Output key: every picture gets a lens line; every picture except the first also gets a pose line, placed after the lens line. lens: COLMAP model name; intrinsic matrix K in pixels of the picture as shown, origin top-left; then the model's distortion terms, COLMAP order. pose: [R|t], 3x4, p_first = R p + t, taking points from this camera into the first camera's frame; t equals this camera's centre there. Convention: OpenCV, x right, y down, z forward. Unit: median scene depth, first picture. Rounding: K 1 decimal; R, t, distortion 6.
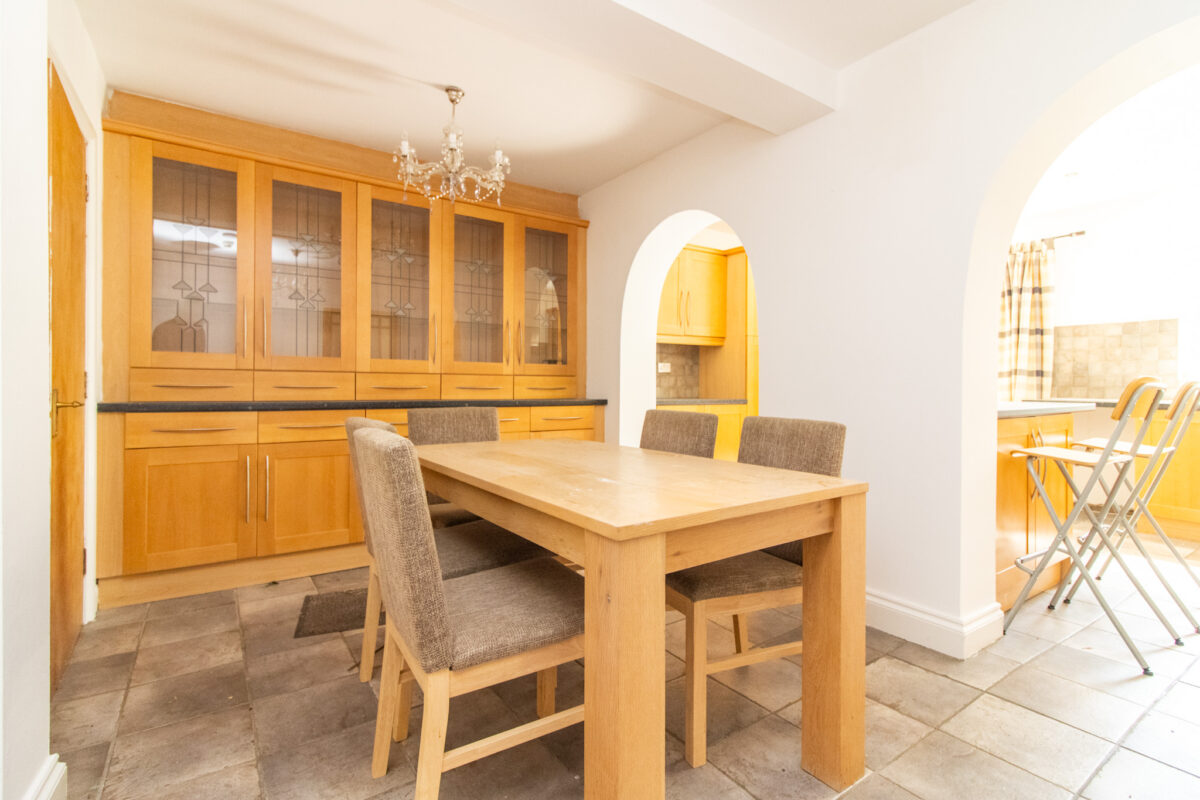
lens RADIAL K [[561.5, 0, 599.5], [0, 561.5, 385.1], [0, 0, 1]] dist [0.011127, -0.000114]
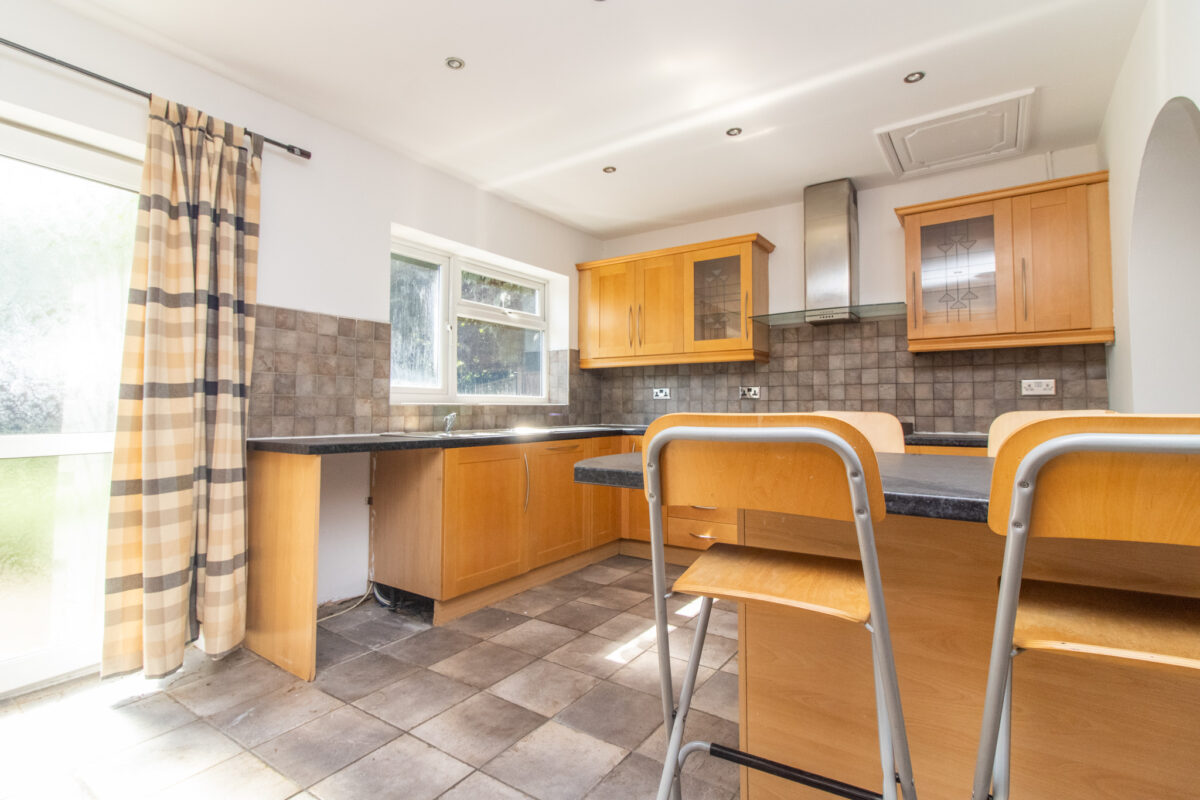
lens RADIAL K [[561.5, 0, 599.5], [0, 561.5, 385.1], [0, 0, 1]] dist [0.011127, -0.000114]
pose [[-0.351493, 0.034657, 0.935549, 0.203164], [0.000087, 0.999316, -0.036987, -0.007499], [-0.936190, -0.012919, -0.351256, 0.900940]]
